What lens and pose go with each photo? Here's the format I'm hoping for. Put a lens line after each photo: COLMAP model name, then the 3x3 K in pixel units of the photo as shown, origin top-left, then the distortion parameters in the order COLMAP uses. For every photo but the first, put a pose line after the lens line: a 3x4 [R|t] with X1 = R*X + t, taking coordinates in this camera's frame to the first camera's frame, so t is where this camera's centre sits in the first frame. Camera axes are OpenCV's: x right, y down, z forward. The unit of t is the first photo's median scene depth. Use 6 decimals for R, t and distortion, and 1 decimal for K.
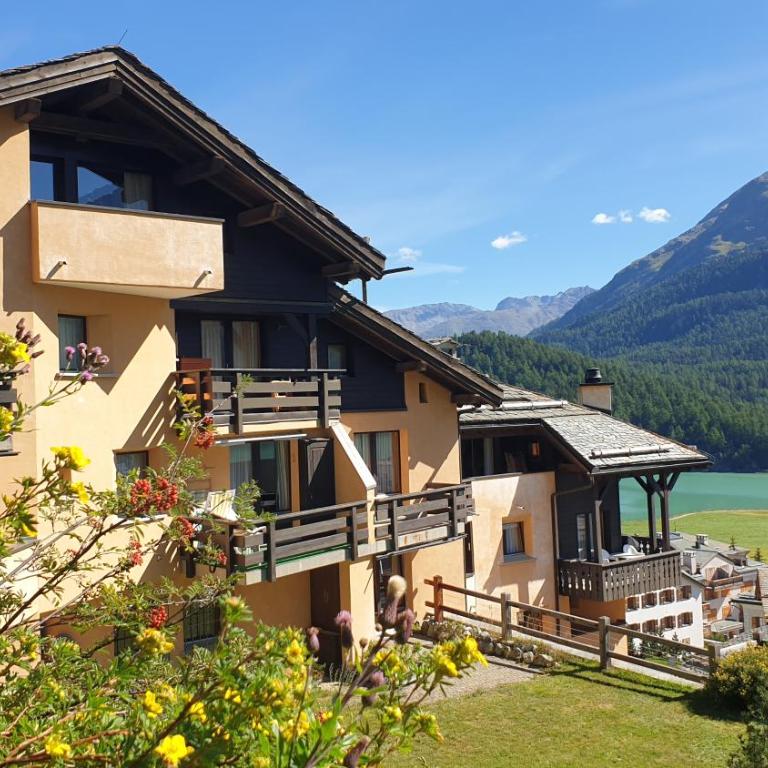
lens RADIAL K [[1050.7, 0, 384.0], [0, 1050.7, 384.0], [0, 0, 1]] dist [0.170654, -0.029738]
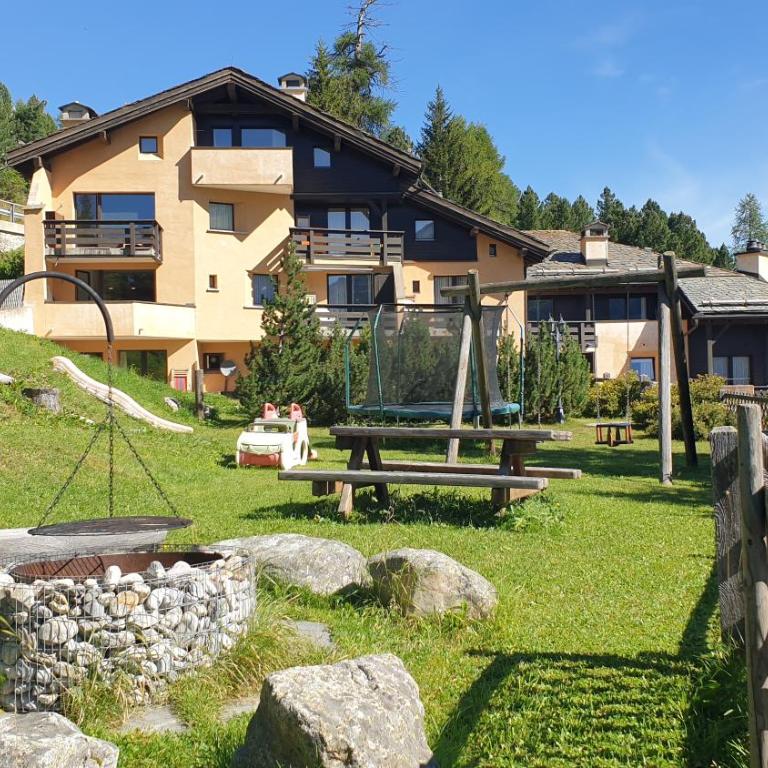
lens RADIAL K [[1050.7, 0, 384.0], [0, 1050.7, 384.0], [0, 0, 1]] dist [0.170654, -0.029738]
pose [[0.795168, 0.022346, -0.605978, 1.092057], [-0.001785, 0.999403, 0.034512, 0.194304], [0.606387, -0.026361, 0.794733, -0.402616]]
